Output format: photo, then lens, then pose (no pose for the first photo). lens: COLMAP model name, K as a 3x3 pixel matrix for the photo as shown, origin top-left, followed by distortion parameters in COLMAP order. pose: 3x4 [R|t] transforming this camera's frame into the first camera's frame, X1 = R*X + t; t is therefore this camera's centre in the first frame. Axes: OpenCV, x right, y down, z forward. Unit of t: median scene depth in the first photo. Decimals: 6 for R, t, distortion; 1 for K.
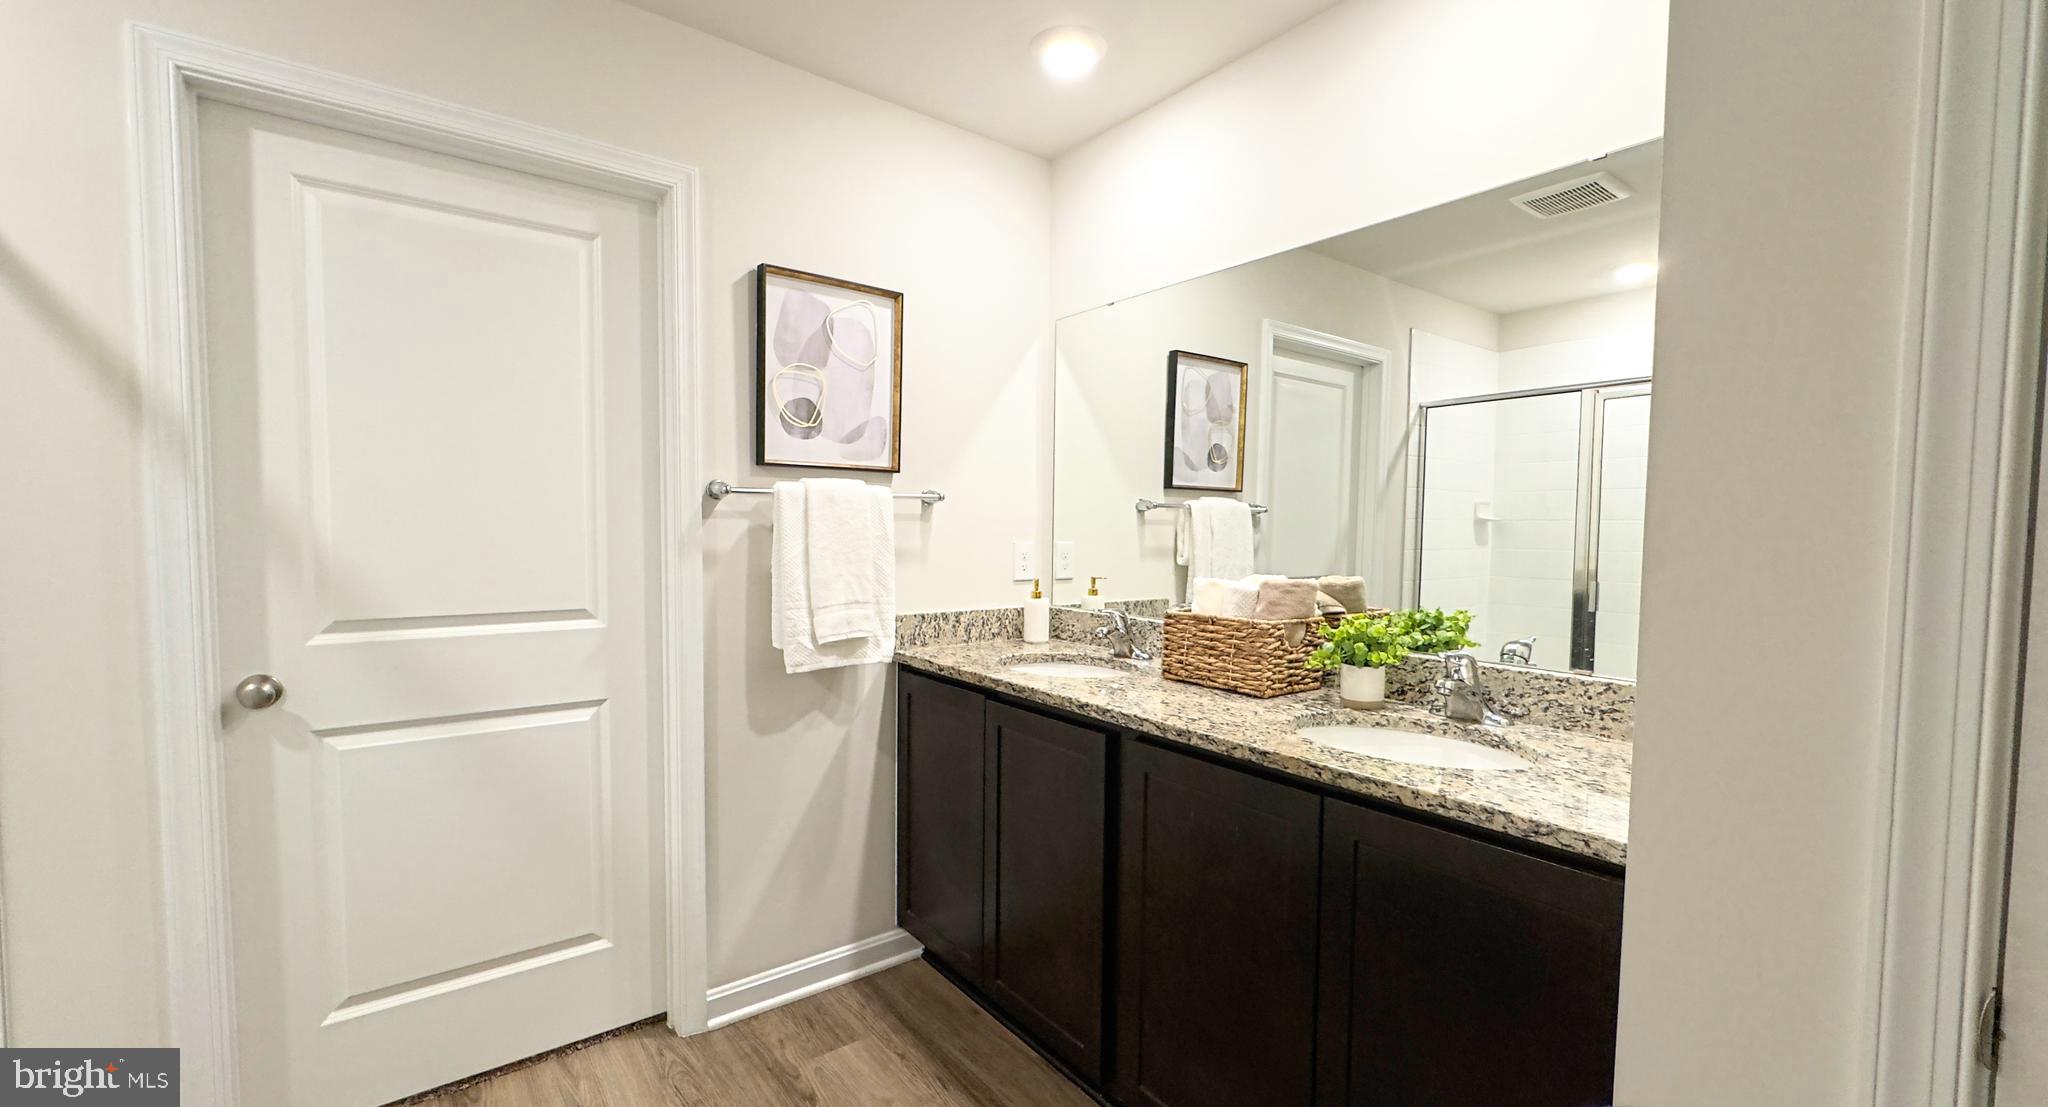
lens RADIAL K [[821.3, 0, 1026.9], [0, 821.3, 567.9], [0, 0, 1]] dist [-0.006014, 0.000661]
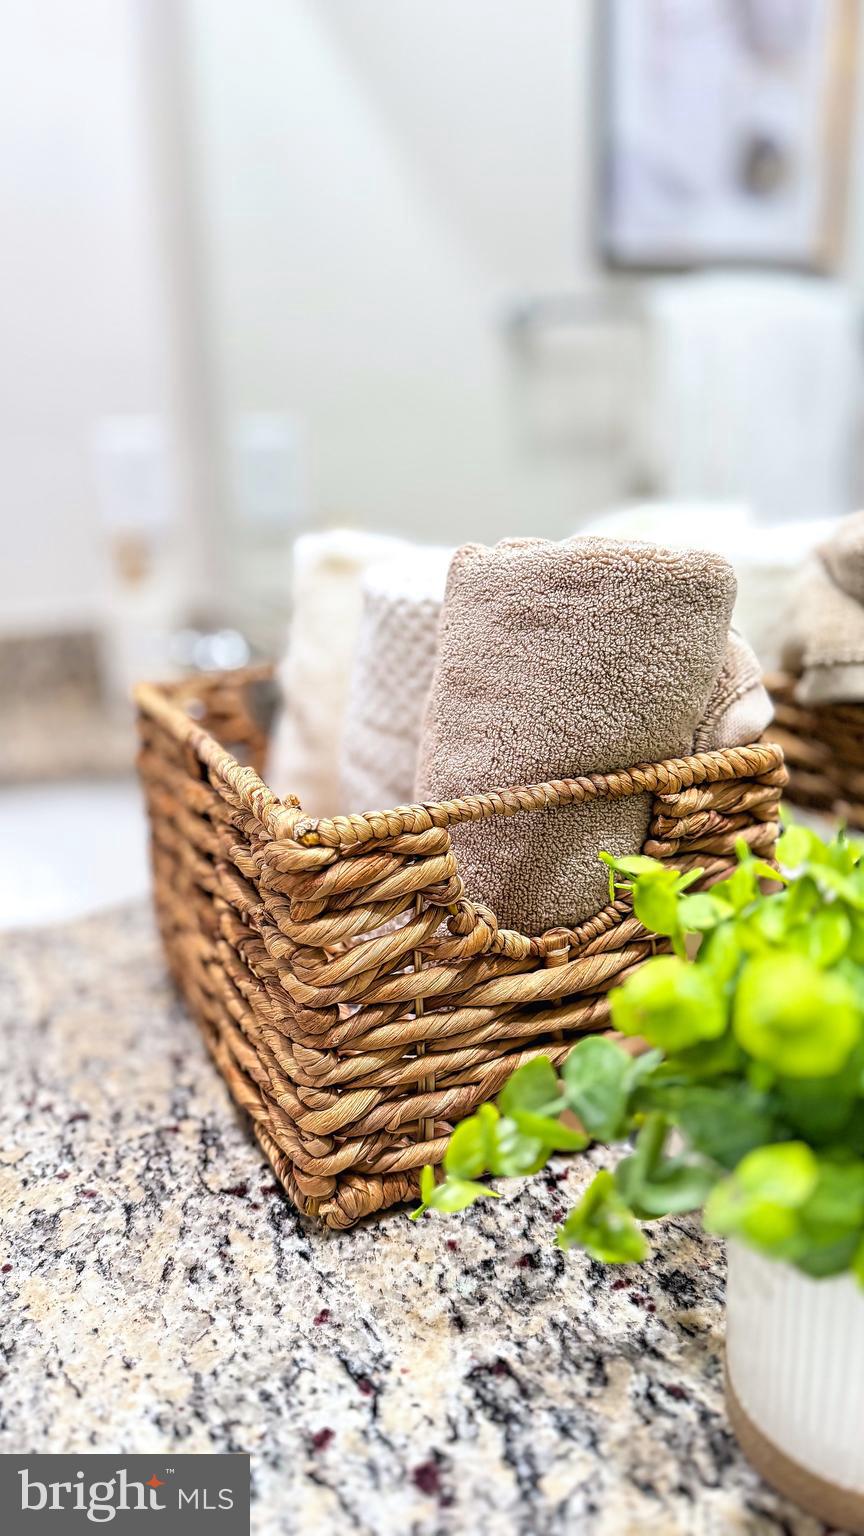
lens RADIAL K [[1064.5, 0, 430.9], [0, 1064.5, 763.0], [0, 0, 1]] dist [-0.001829, 0.000052]
pose [[0.972201, 0.018302, -0.233431, 0.231251], [0.040522, 0.968746, 0.244723, 0.002065], [0.230614, -0.247379, 0.941074, 0.512390]]
